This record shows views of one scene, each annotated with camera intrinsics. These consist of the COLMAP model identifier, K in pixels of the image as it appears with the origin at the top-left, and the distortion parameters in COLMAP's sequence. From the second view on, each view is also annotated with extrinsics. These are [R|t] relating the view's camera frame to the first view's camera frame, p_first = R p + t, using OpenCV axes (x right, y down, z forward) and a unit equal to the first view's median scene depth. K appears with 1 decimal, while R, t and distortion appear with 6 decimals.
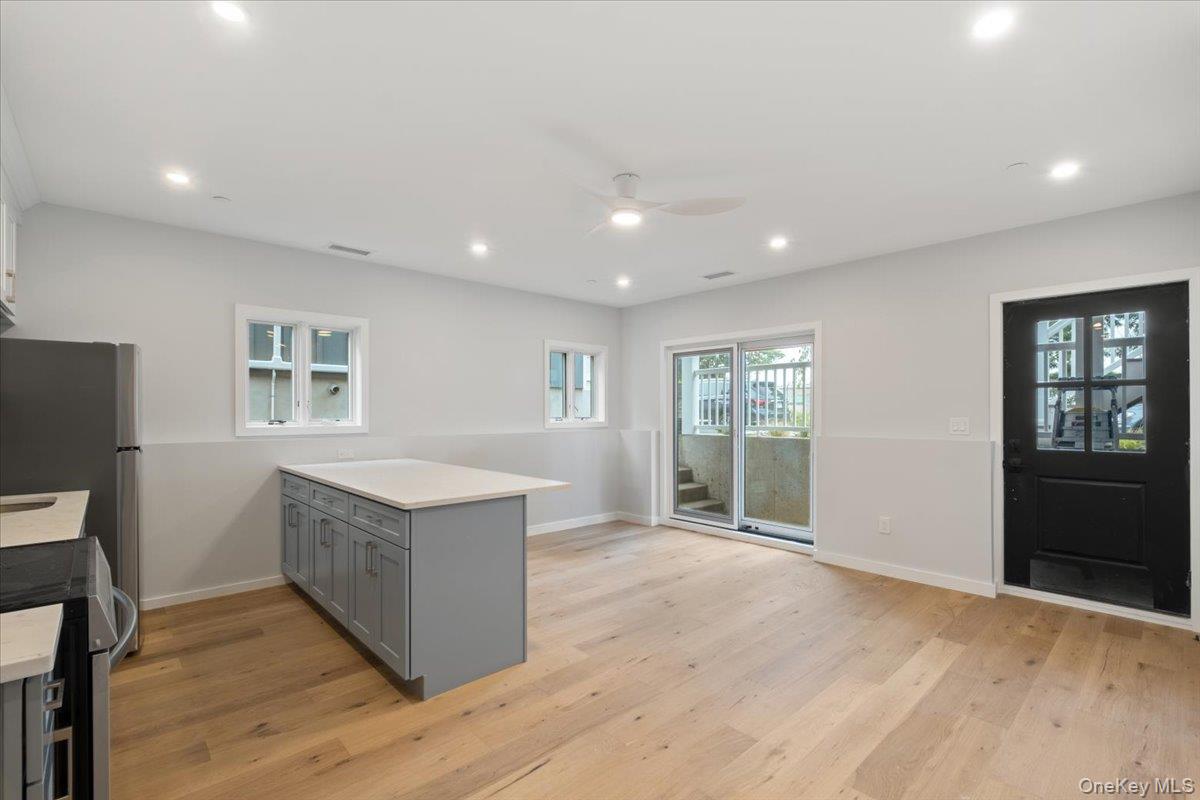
lens RADIAL K [[510.8, 0, 589.1], [0, 510.8, 408.6], [0, 0, 1]] dist [0.004650, -0.002033]
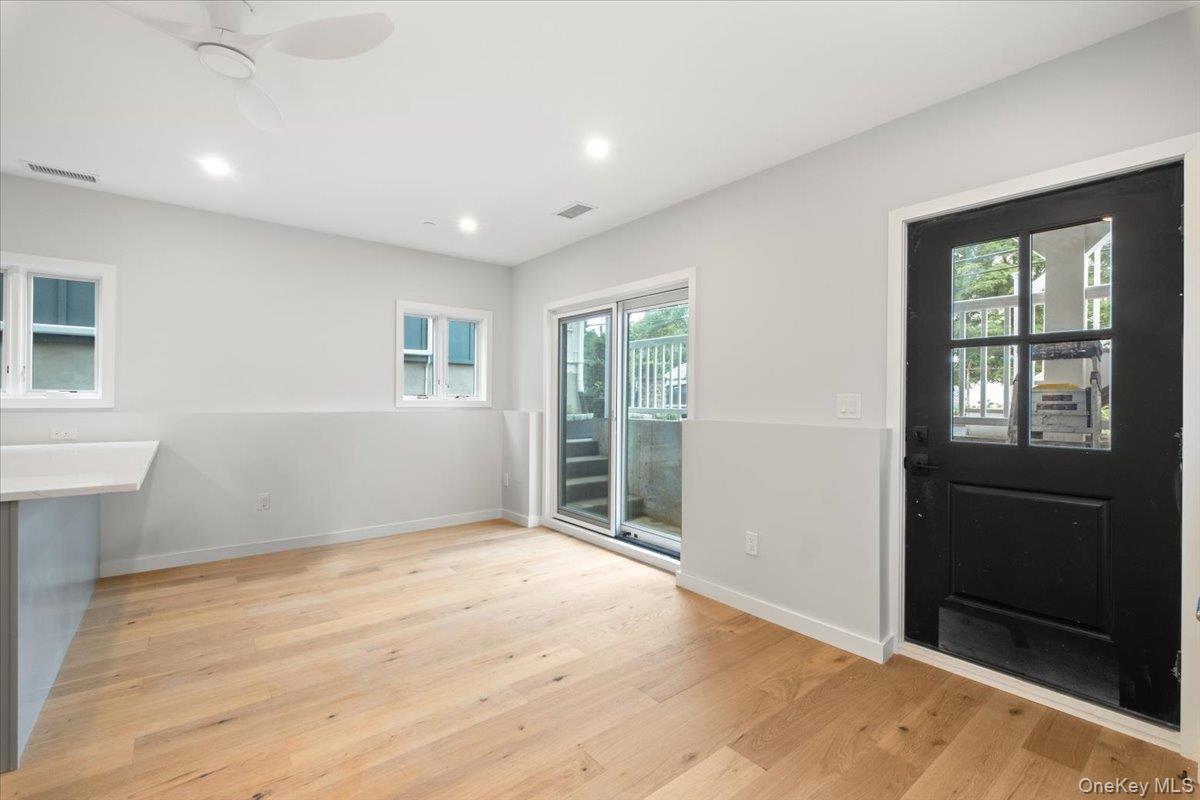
lens RADIAL K [[510.8, 0, 579.3], [0, 510.8, 396.0], [0, 0, 1]] dist [0.004650, -0.002033]
pose [[0.998040, 0.009798, -0.061810, 0.411131], [-0.009566, 0.999946, 0.004050, 0.021561], [0.061846, -0.003451, 0.998080, 0.293676]]
